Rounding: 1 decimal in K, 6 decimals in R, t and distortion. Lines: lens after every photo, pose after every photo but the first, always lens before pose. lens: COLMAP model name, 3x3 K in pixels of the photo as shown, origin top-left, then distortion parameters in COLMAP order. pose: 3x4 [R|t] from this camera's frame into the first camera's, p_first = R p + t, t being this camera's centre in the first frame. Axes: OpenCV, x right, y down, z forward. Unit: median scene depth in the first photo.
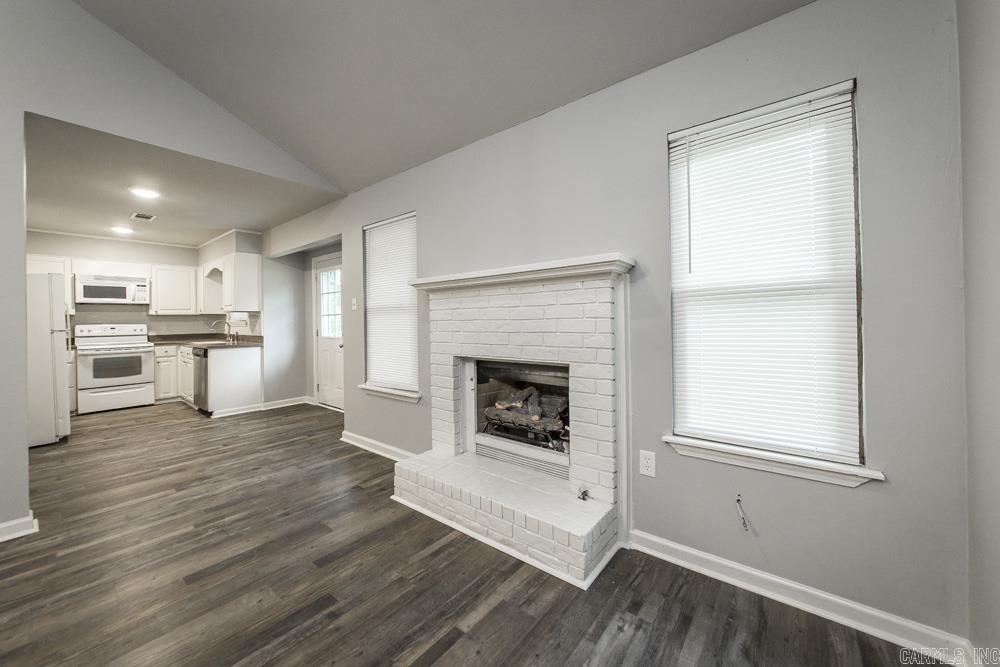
lens RADIAL K [[370.6, 0, 501.3], [0, 370.6, 322.2], [0, 0, 1]] dist [-0.013140, 0.000059]
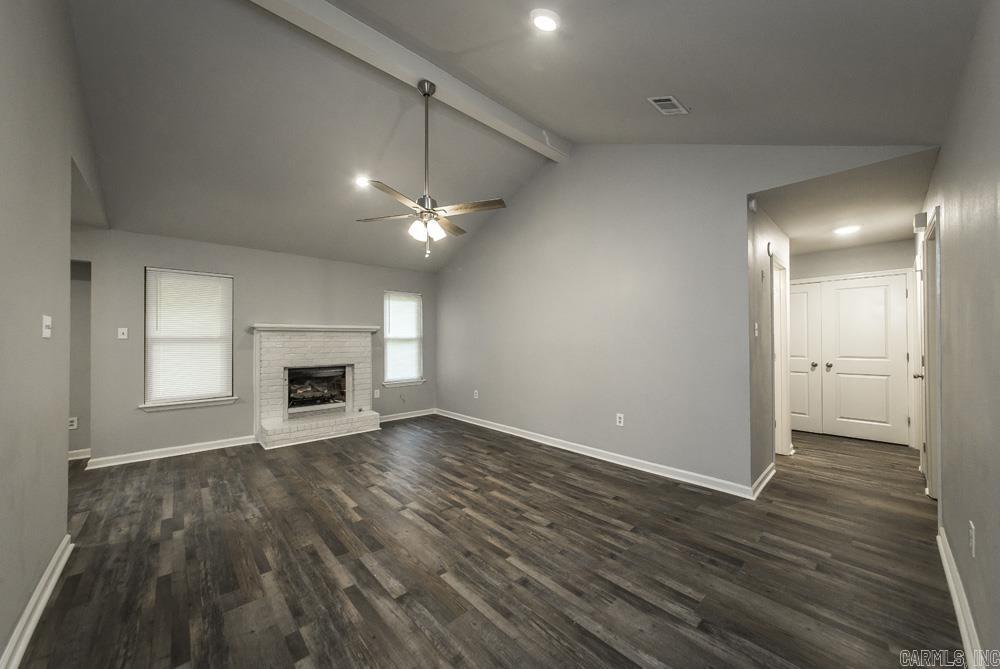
lens RADIAL K [[360.5, 0, 500.0], [0, 360.5, 336.7], [0, 0, 1]] dist [-0.005481, -0.000165]
pose [[0.157495, 0.021457, 0.987287, -1.334798], [0.005974, 0.999725, -0.022681, -0.009810], [-0.987502, 0.009471, 0.157324, -0.269334]]
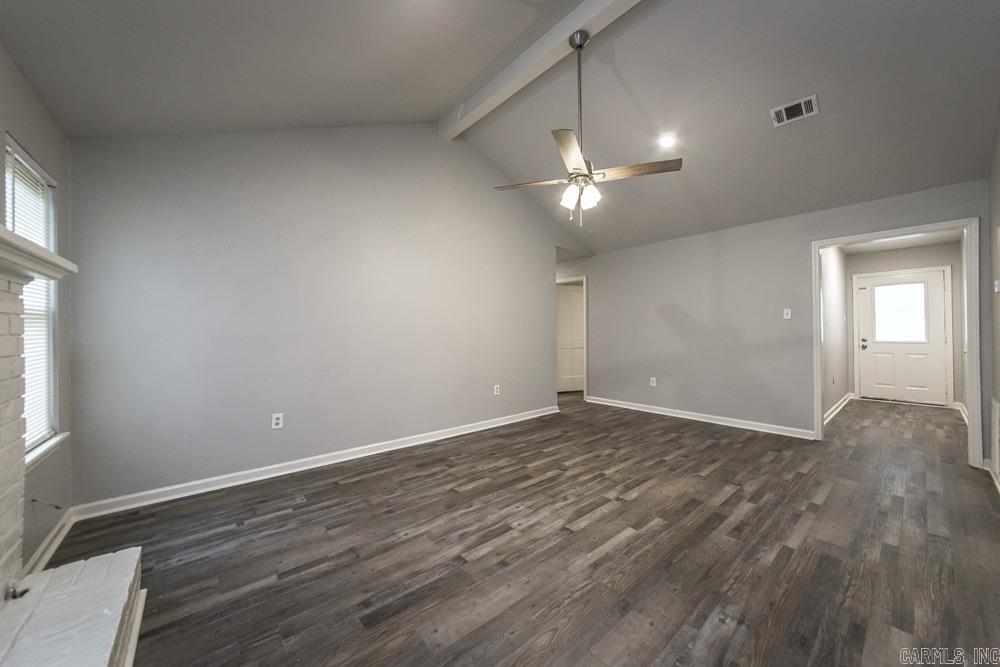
lens RADIAL K [[361.0, 0, 501.5], [0, 361.0, 328.6], [0, 0, 1]] dist [-0.009795, -0.000068]
pose [[-0.981125, 0.022128, 0.192105, -0.469499], [0.021202, 0.999752, -0.006873, 0.001204], [-0.192209, -0.002670, -0.981350, 0.861467]]
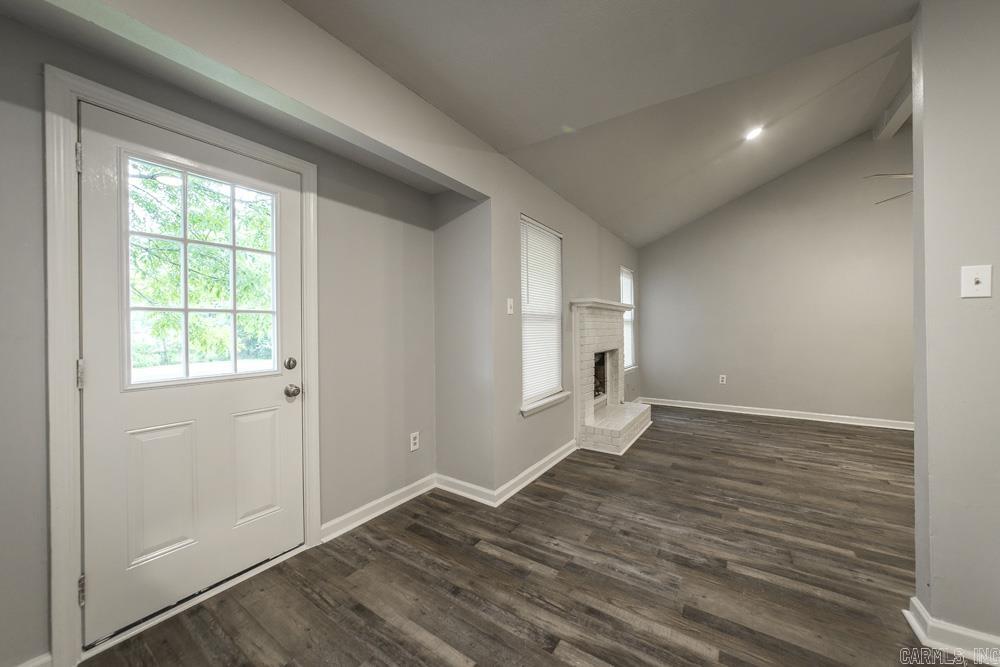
lens RADIAL K [[361.0, 0, 501.5], [0, 361.0, 328.6], [0, 0, 1]] dist [-0.009795, -0.000068]
pose [[-0.078900, 0.015507, 0.996762, -1.197360], [0.013065, 0.999809, -0.014521, 0.007489], [-0.996797, 0.011877, -0.079088, 1.144181]]
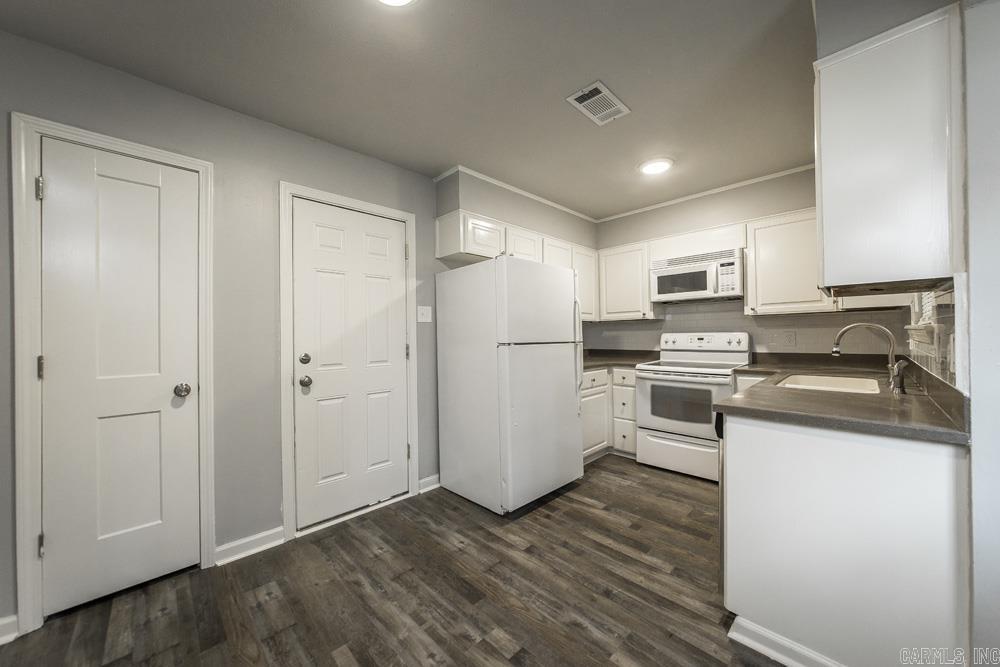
lens RADIAL K [[360.5, 0, 500.0], [0, 360.5, 335.7], [0, 0, 1]] dist [-0.005481, -0.000165]
pose [[-0.123880, 0.012789, -0.992215, -0.616875], [0.009197, 0.999889, 0.011740, 0.000857], [0.992255, -0.007671, -0.123984, 1.139082]]
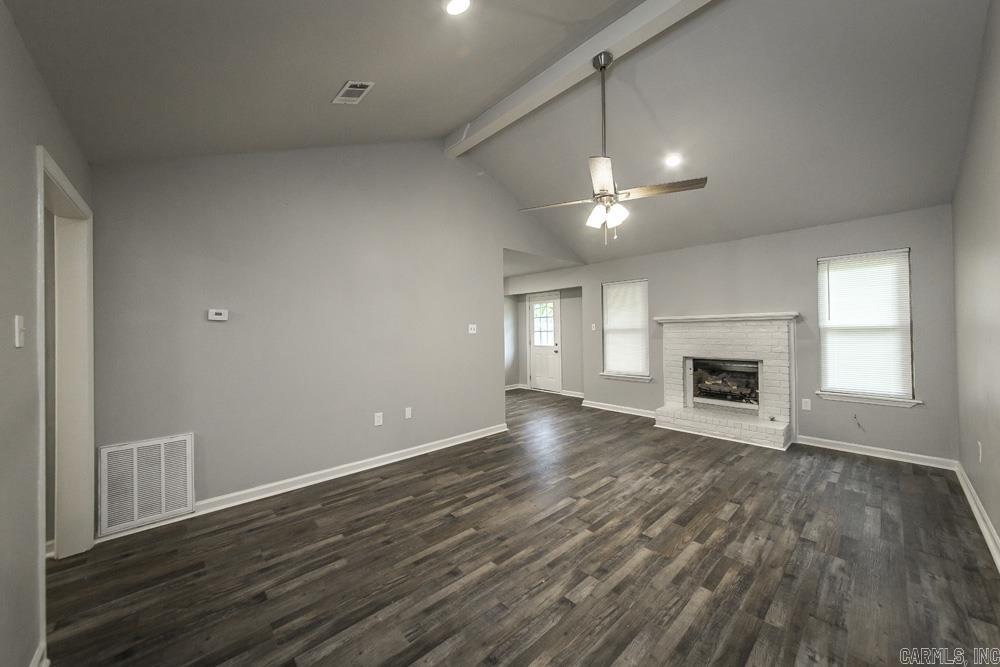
lens RADIAL K [[356.3, 0, 501.1], [0, 356.3, 327.2], [0, 0, 1]] dist [-0.005624, 0.000092]
pose [[0.987510, -0.001879, -0.157545, -0.601050], [0.000514, 0.999962, -0.008701, -0.036523], [0.157555, 0.008511, 0.987473, -0.778393]]
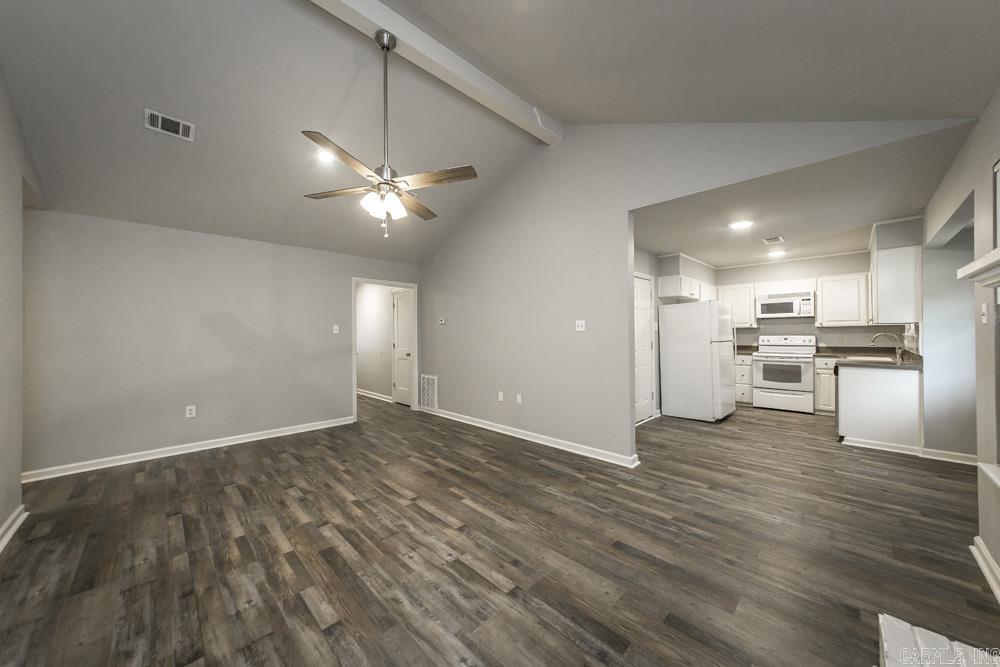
lens RADIAL K [[352.3, 0, 500.0], [0, 352.3, 333.5], [0, 0, 1]] dist [-0.001006, 0.000096]
pose [[-0.116069, 0.013519, -0.993149, 0.216621], [0.006914, 0.999894, 0.012803, -0.032729], [0.993217, -0.005380, -0.116150, 0.369289]]
